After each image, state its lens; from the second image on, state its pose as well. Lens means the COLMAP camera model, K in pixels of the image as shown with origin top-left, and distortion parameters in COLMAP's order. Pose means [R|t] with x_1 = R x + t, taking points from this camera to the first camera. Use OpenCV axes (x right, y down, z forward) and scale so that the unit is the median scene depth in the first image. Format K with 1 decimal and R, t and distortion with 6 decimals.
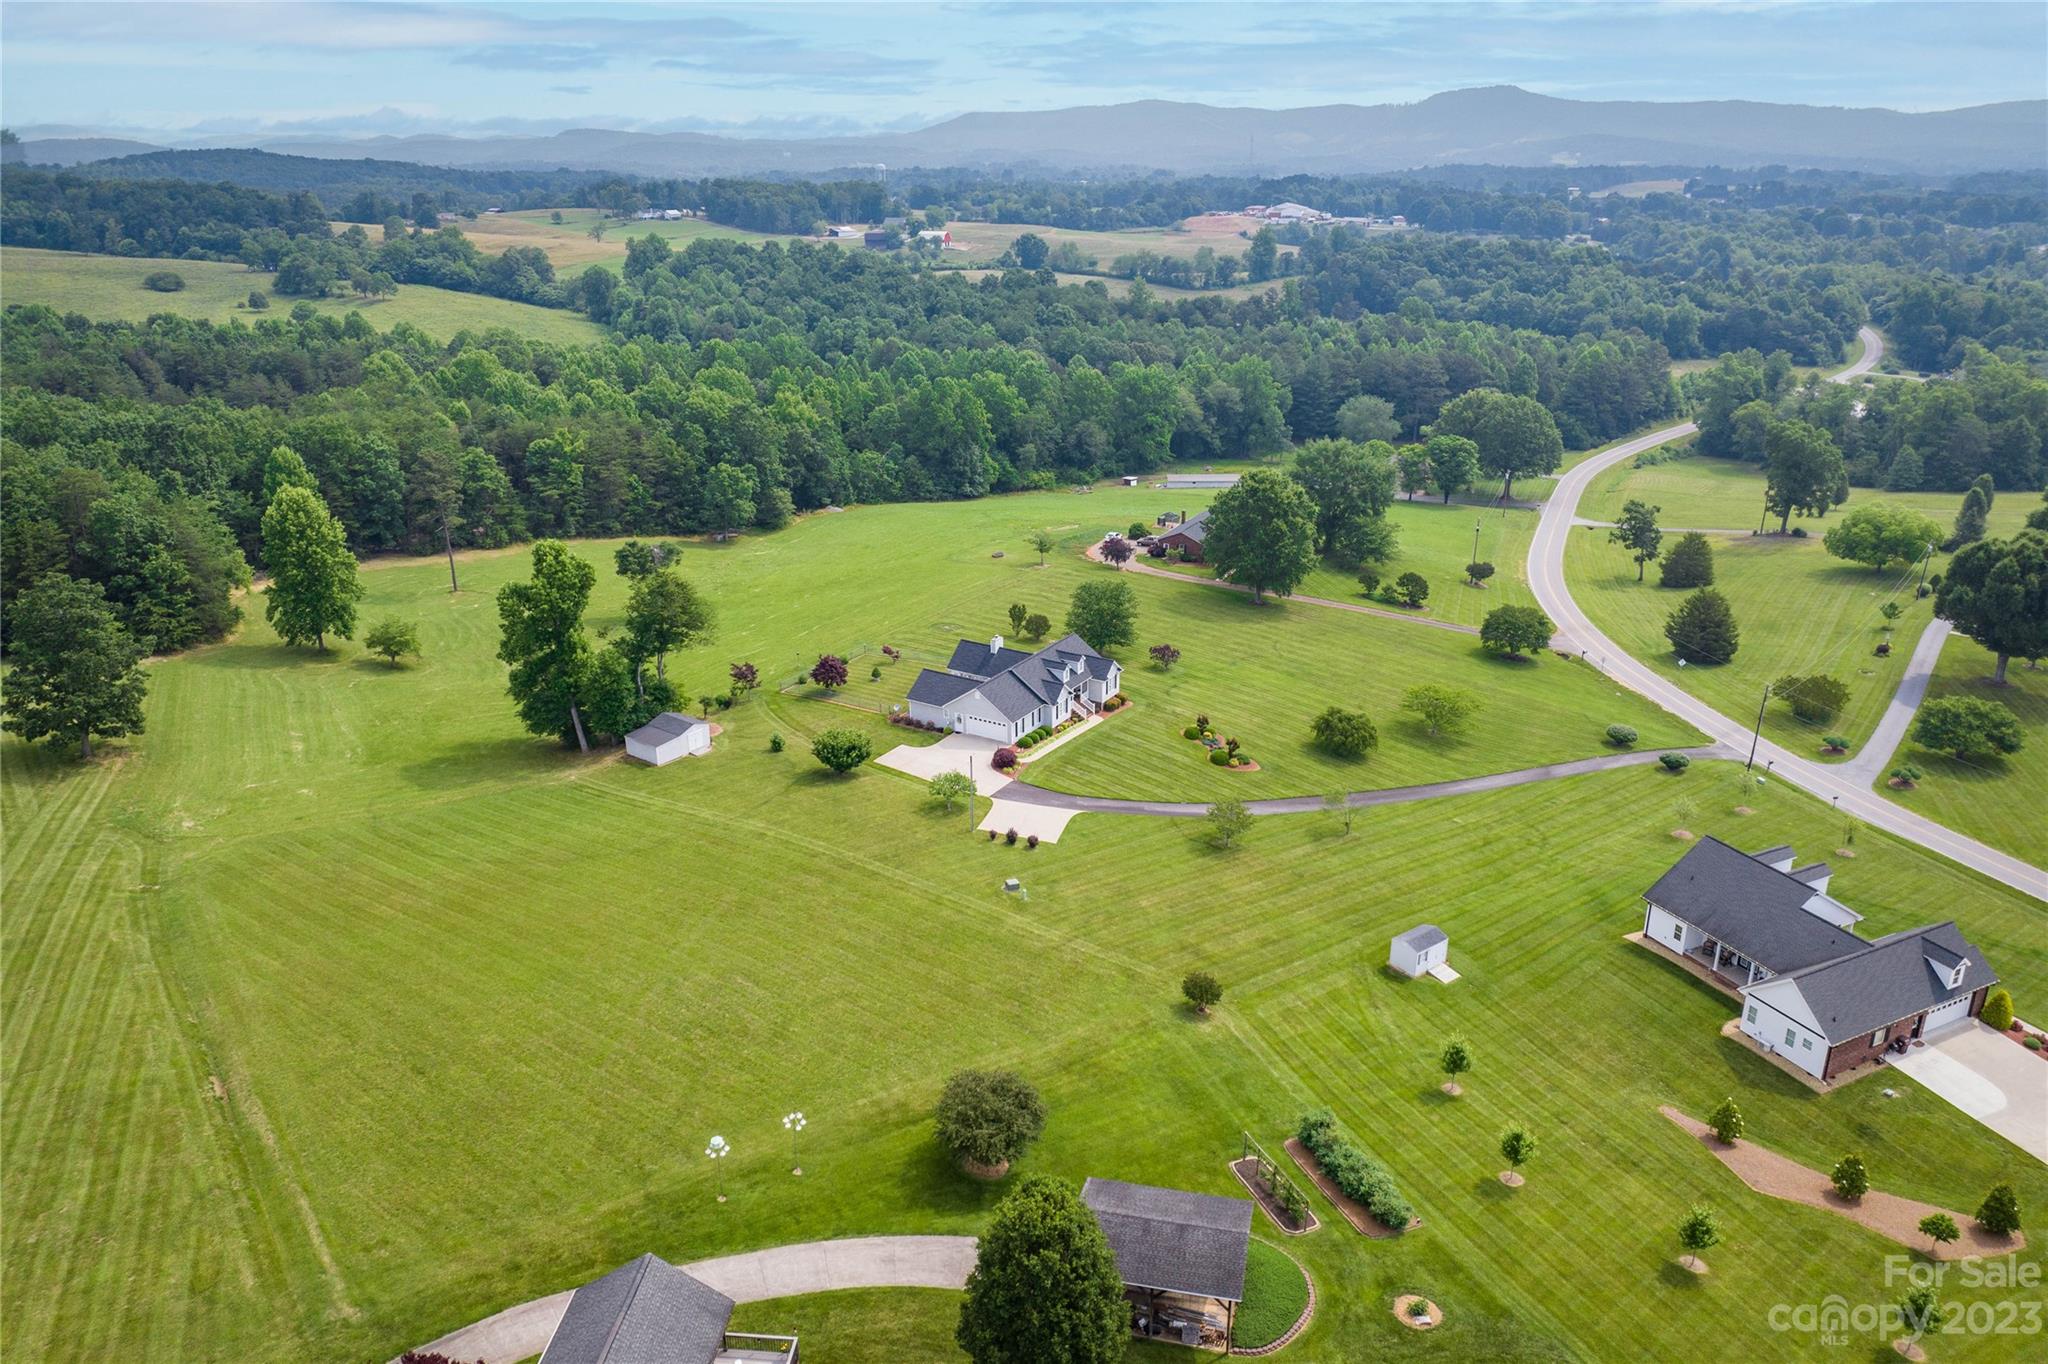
lens RADIAL K [[1448.3, 0, 1020.5], [0, 1448.3, 642.3], [0, 0, 1]] dist [-0.026892, -0.004422]
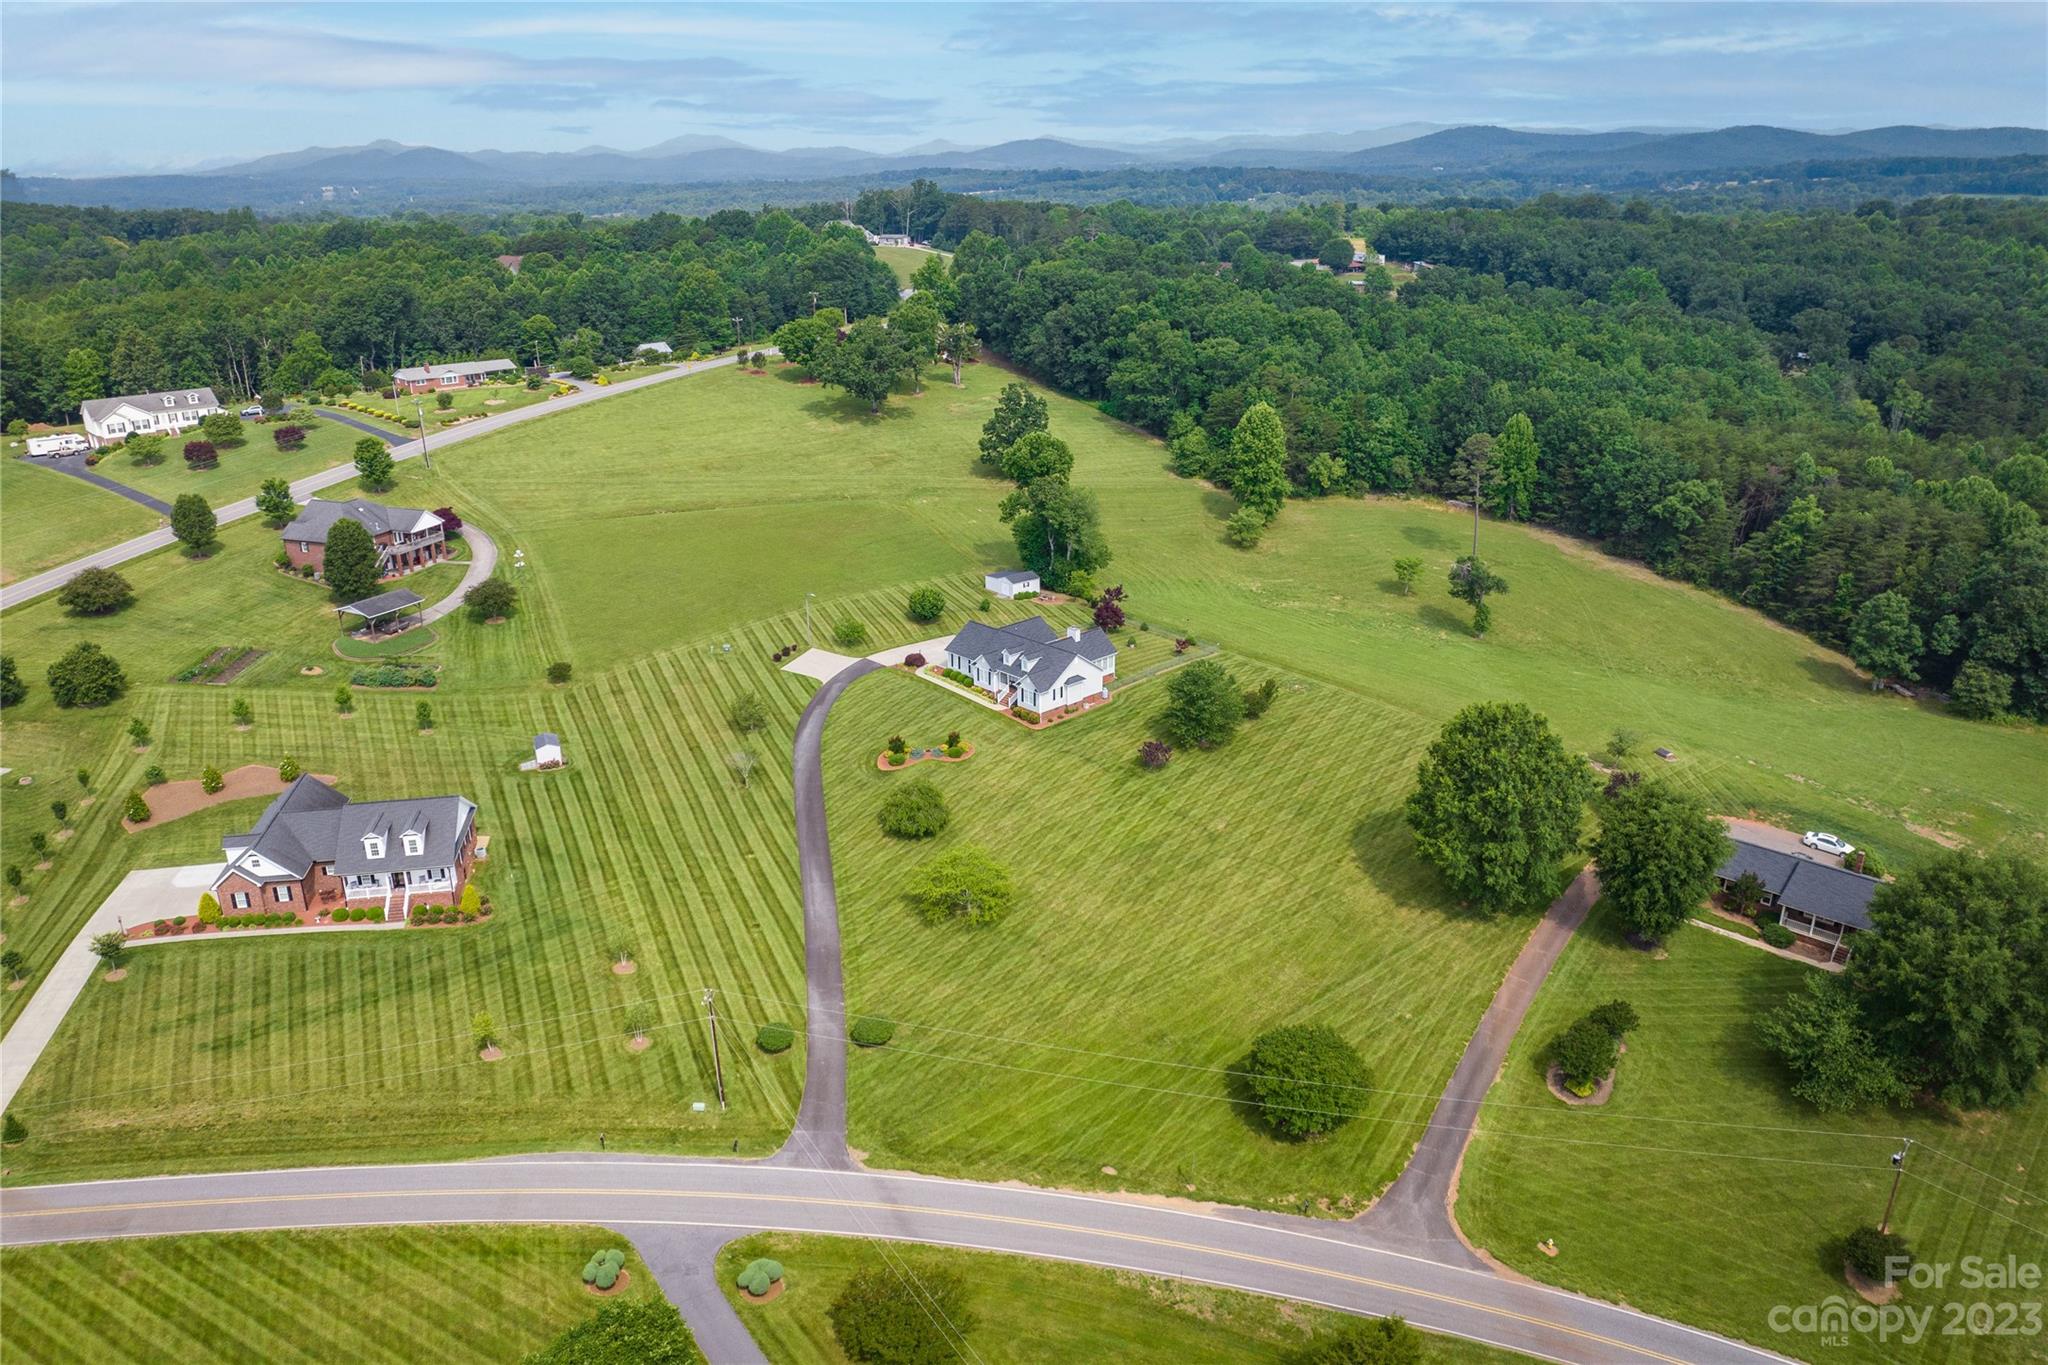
lens RADIAL K [[1448.3, 0, 1020.5], [0, 1448.3, 642.8], [0, 0, 1]] dist [-0.026892, -0.004422]
pose [[-0.245519, 0.320091, -0.915020, 0.646847], [-0.315493, 0.866138, 0.387645, -0.261703], [0.916616, 0.383856, -0.111667, 0.698484]]
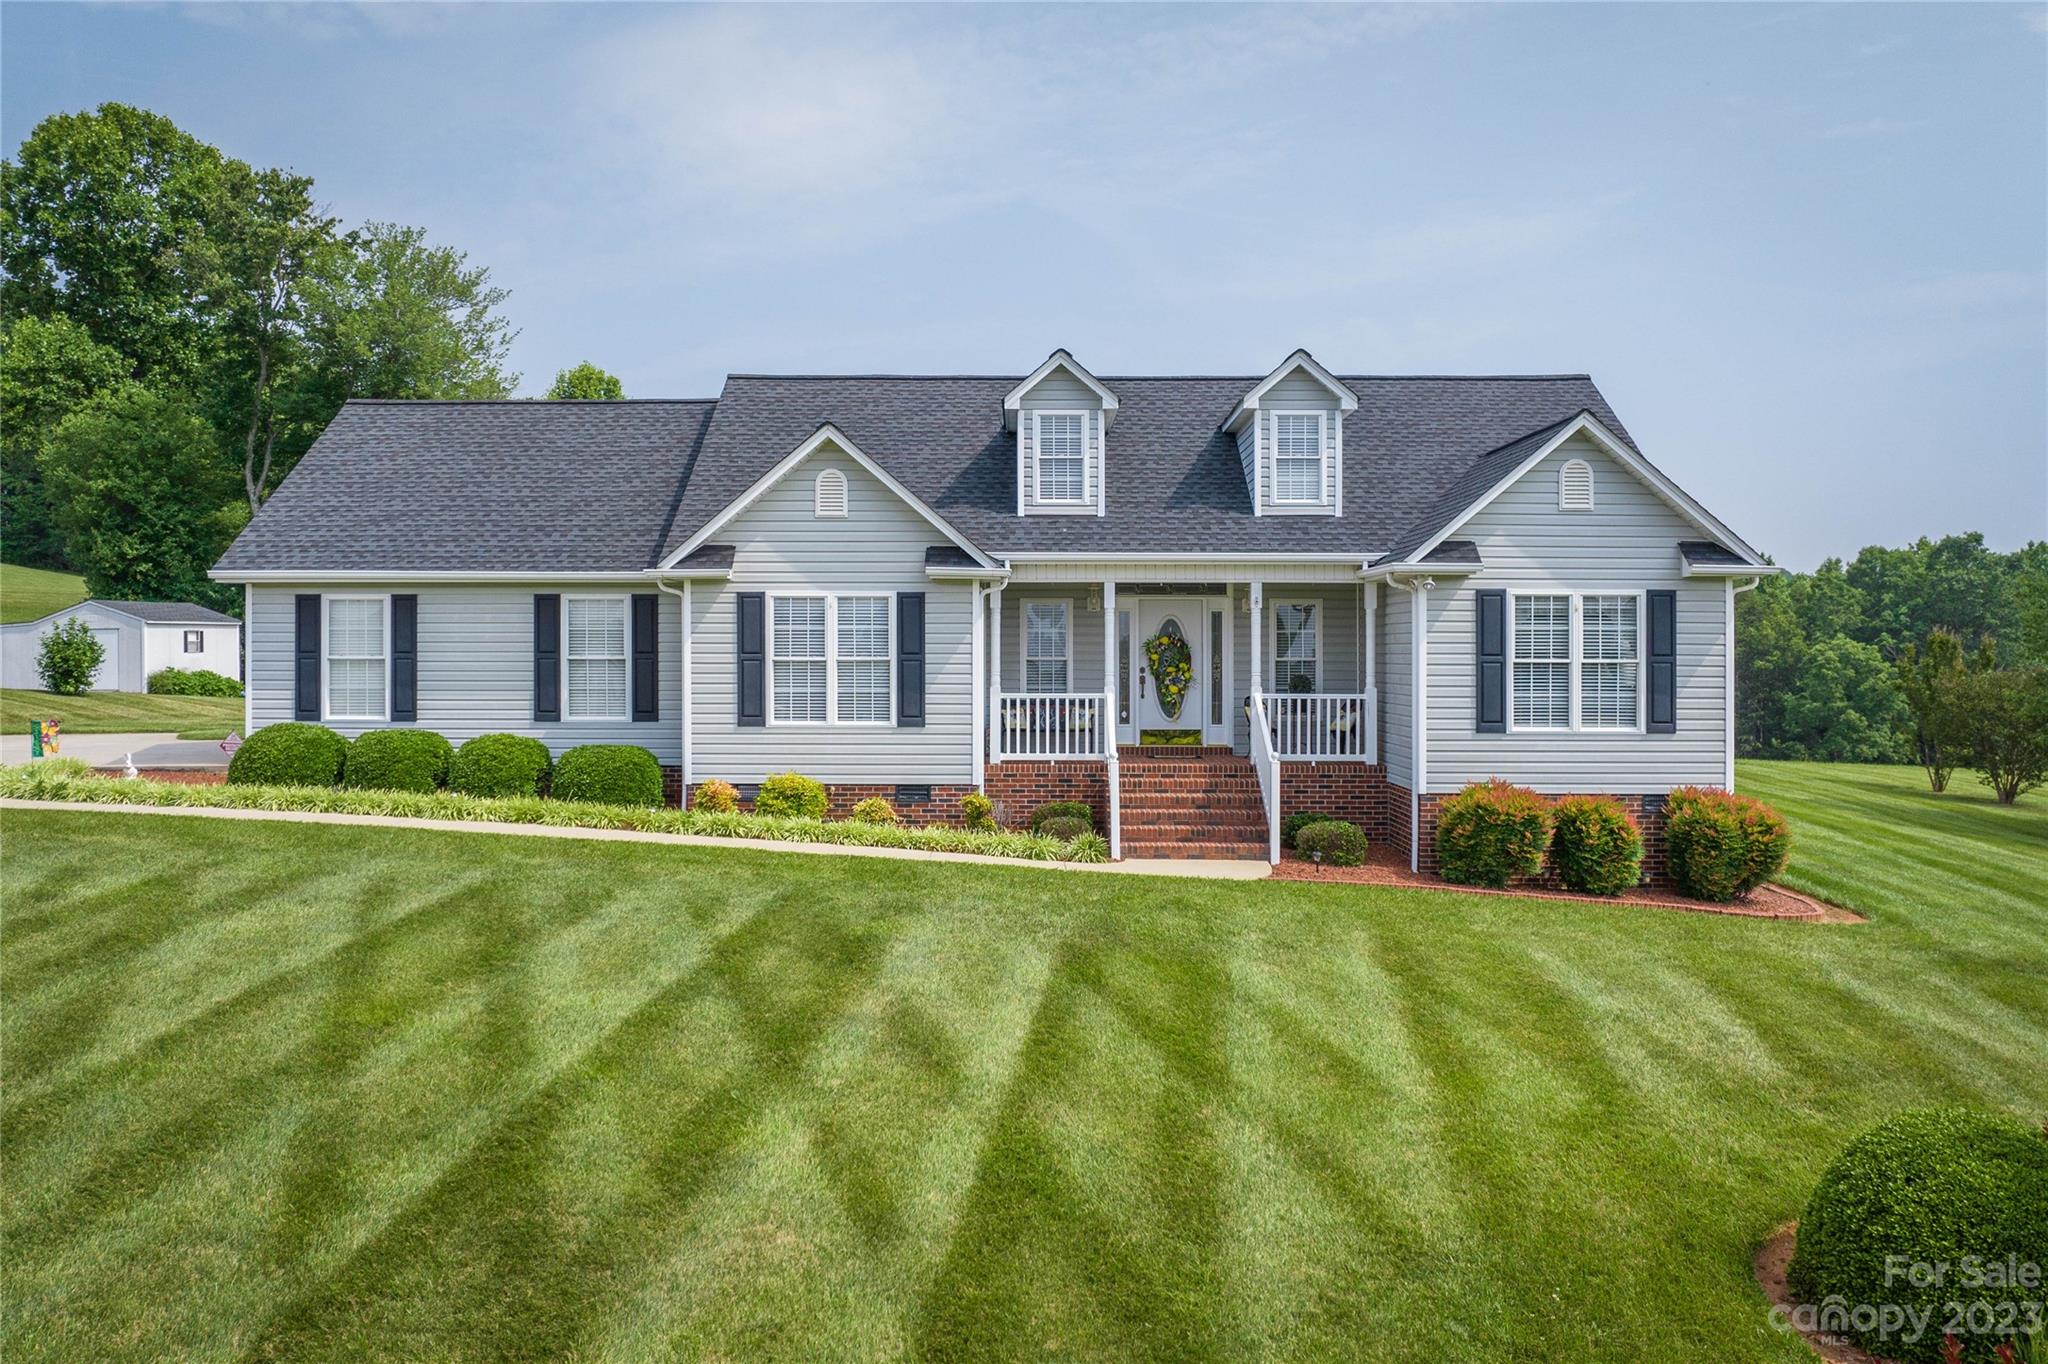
lens RADIAL K [[1613.7, 0, 982.1], [0, 1613.7, 684.1], [0, 0, 1]] dist [-0.024810, -0.006656]
pose [[0.509552, 0.029849, -0.859922, 0.090872], [-0.295961, 0.944498, -0.142589, 0.038578], [0.807938, 0.327160, 0.490105, 0.577854]]
